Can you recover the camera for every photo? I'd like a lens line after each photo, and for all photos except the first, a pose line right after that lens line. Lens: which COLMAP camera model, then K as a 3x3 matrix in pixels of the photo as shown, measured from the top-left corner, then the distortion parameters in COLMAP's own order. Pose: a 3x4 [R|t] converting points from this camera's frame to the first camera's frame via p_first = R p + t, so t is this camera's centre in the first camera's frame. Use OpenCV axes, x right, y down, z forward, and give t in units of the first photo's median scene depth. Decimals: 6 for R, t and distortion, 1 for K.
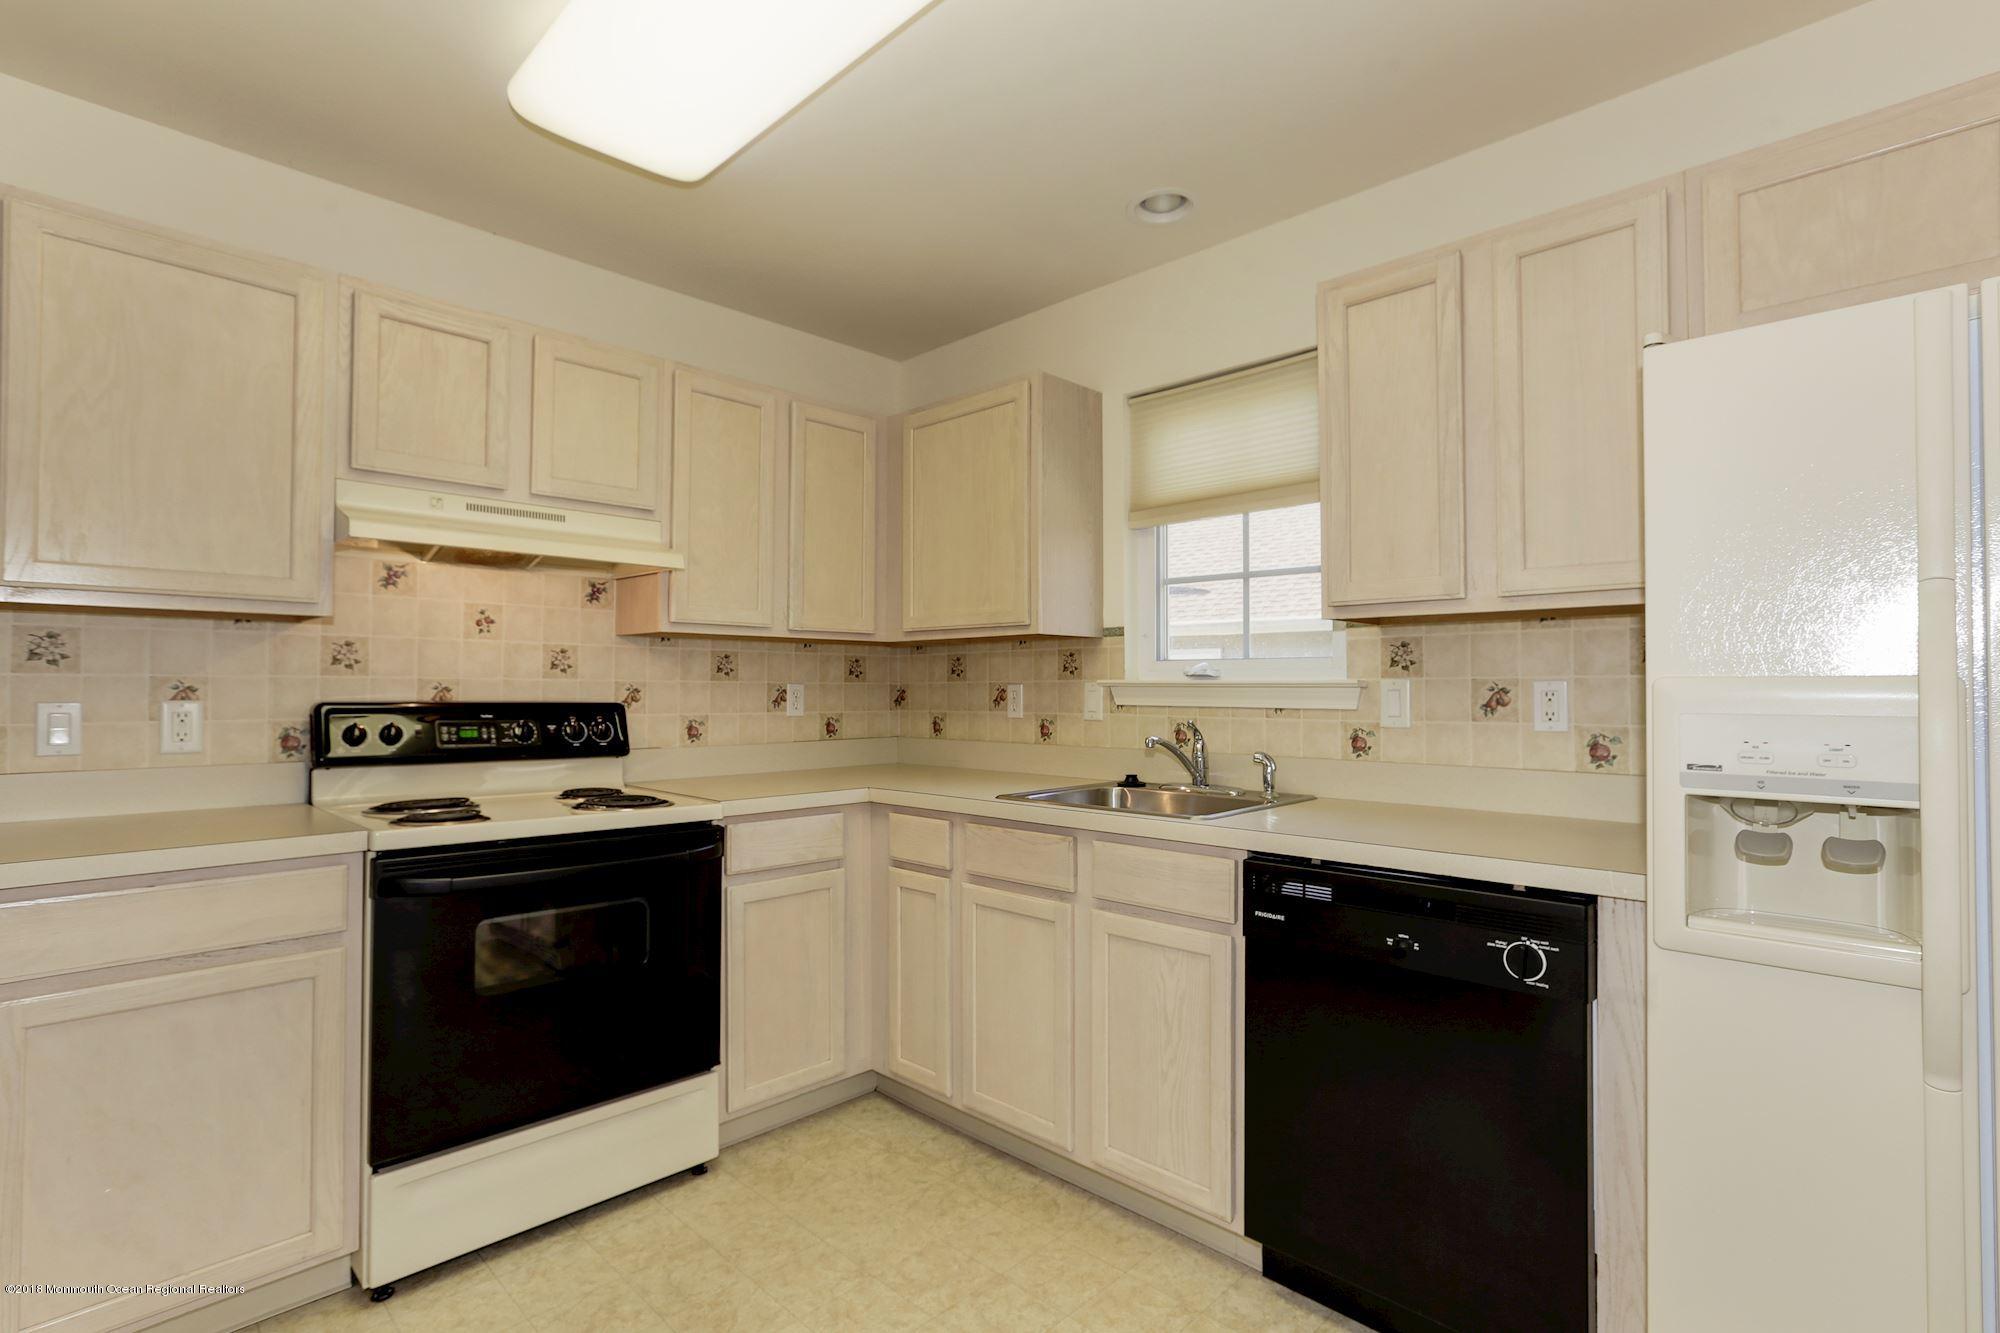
lens RADIAL K [[928.8, 0, 945.5], [0, 928.8, 668.3], [0, 0, 1]] dist [-0.005652, 0.000356]
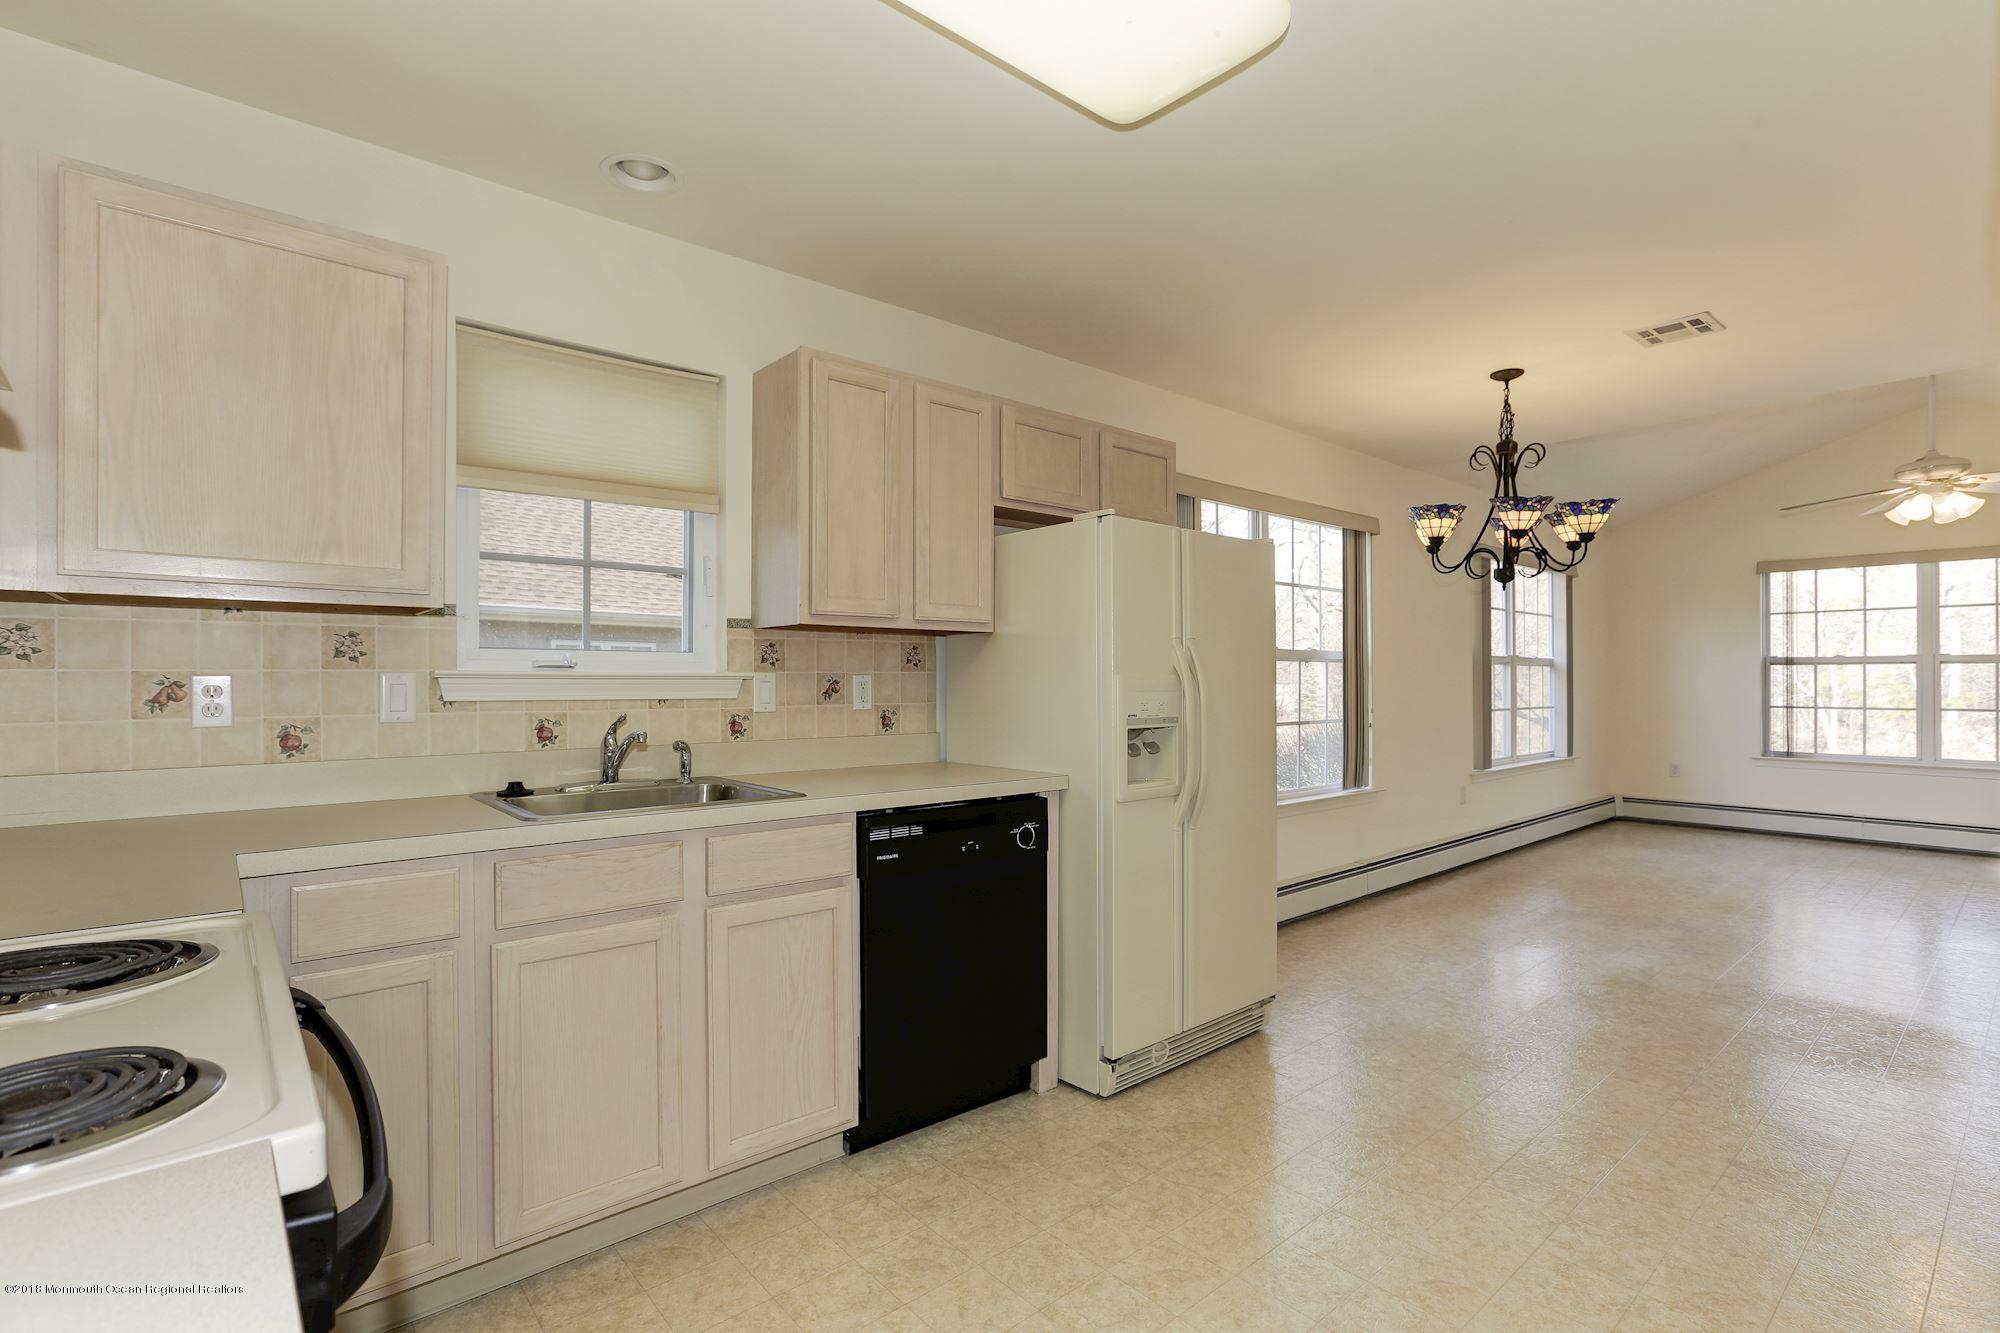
lens RADIAL K [[931.6, 0, 1003.3], [0, 931.6, 673.2], [0, 0, 1]] dist [-0.053832, 0.031872]
pose [[0.067885, 0.009235, 0.997650, -0.695690], [-0.018956, 0.999789, -0.007965, 0.015349], [-0.997513, -0.018371, 0.068046, 0.576614]]
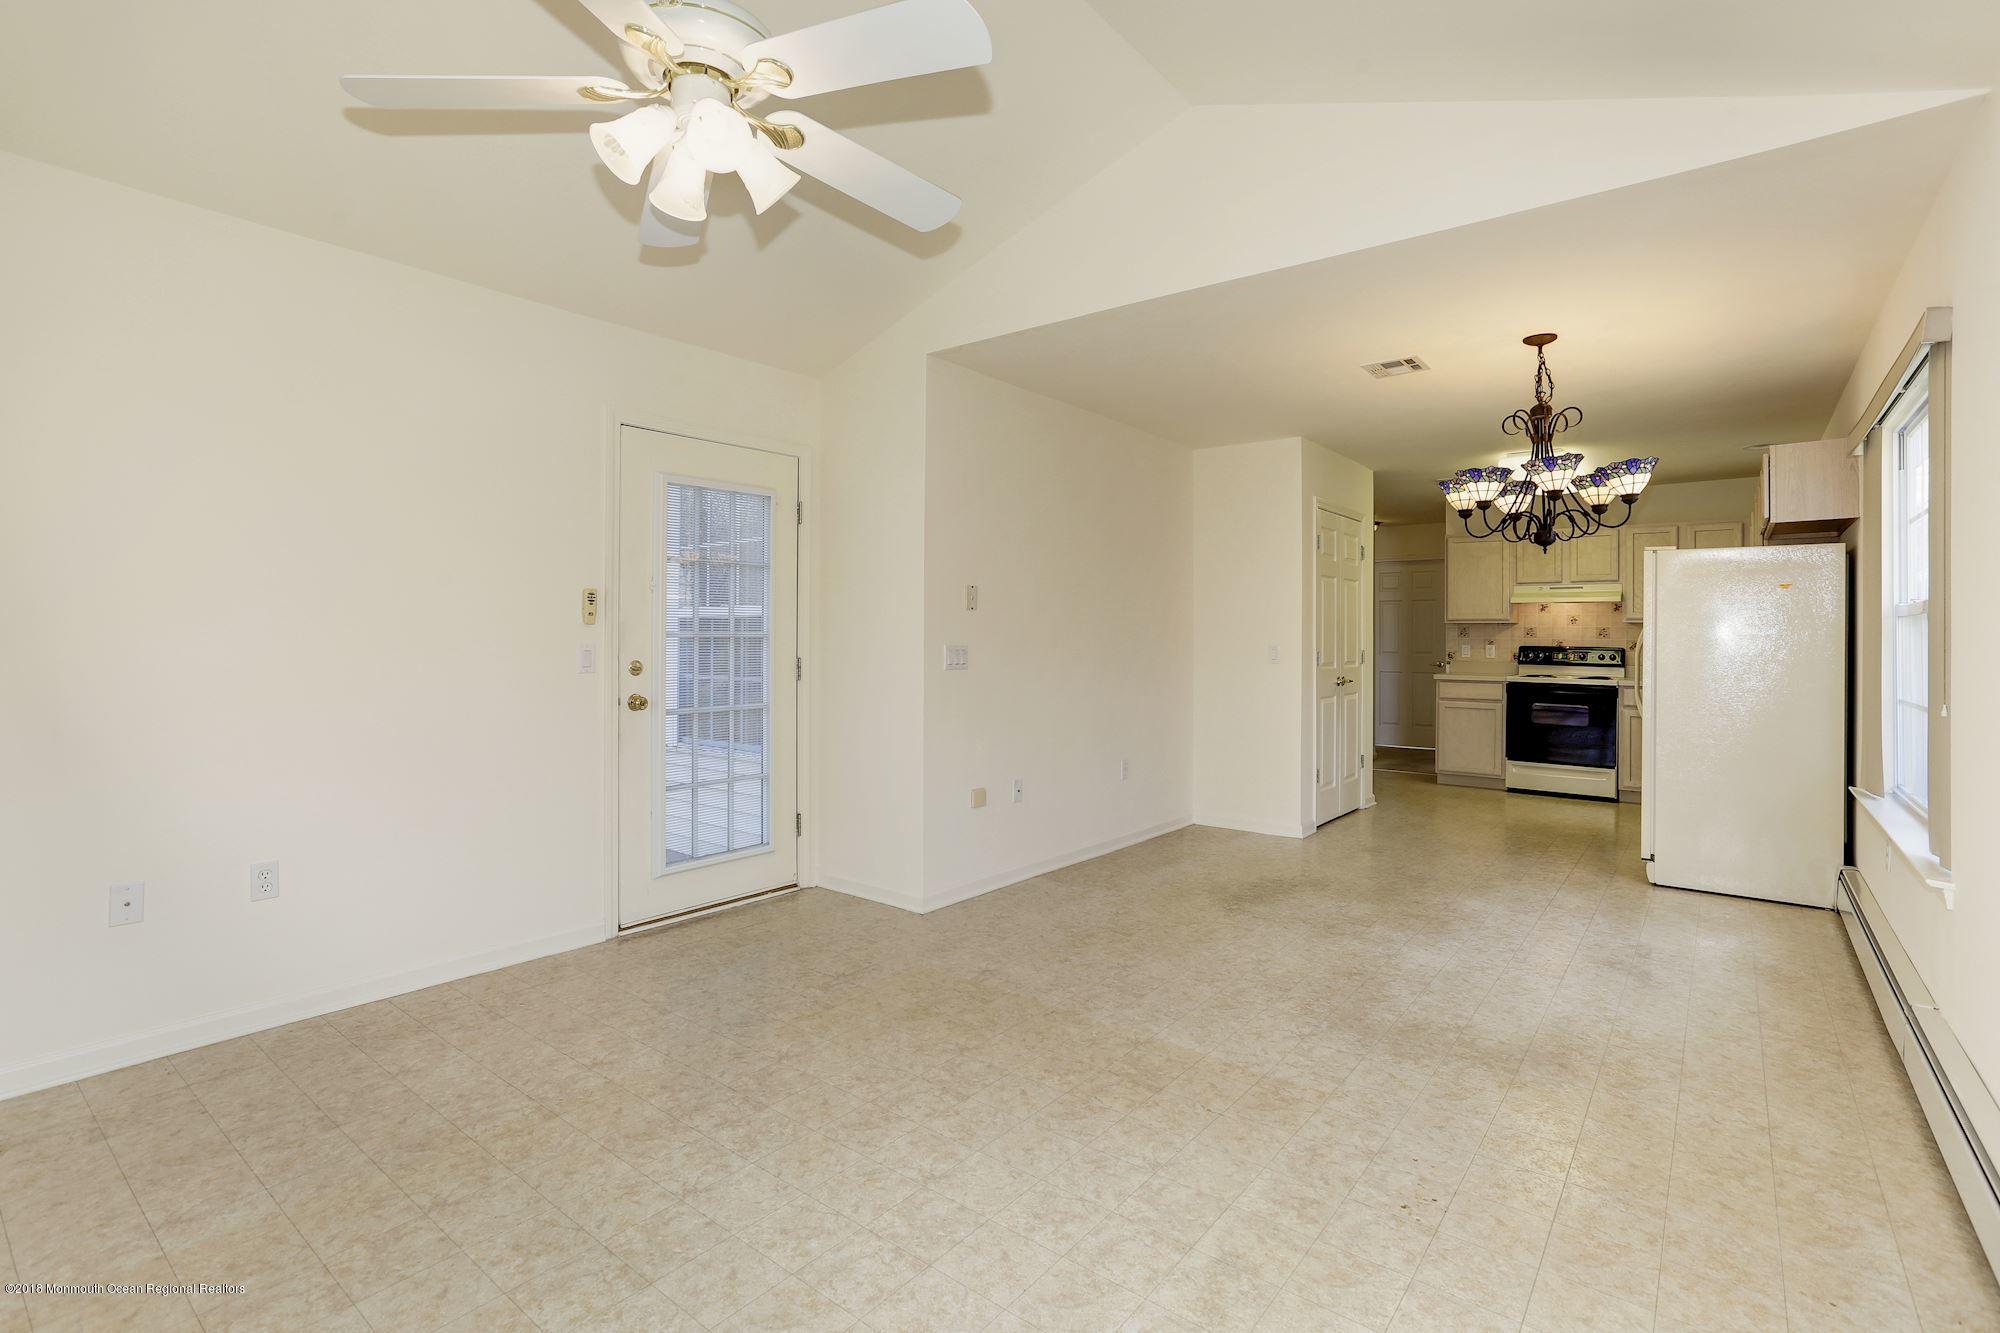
lens RADIAL K [[938.3, 0, 1003.2], [0, 938.3, 634.5], [0, 0, 1]] dist [0.001784, 0.000685]
pose [[0.118623, -0.000807, -0.992939, 2.516660], [0.015065, 0.999886, 0.000987, -0.037652], [0.992825, -0.015076, 0.118622, -1.318506]]
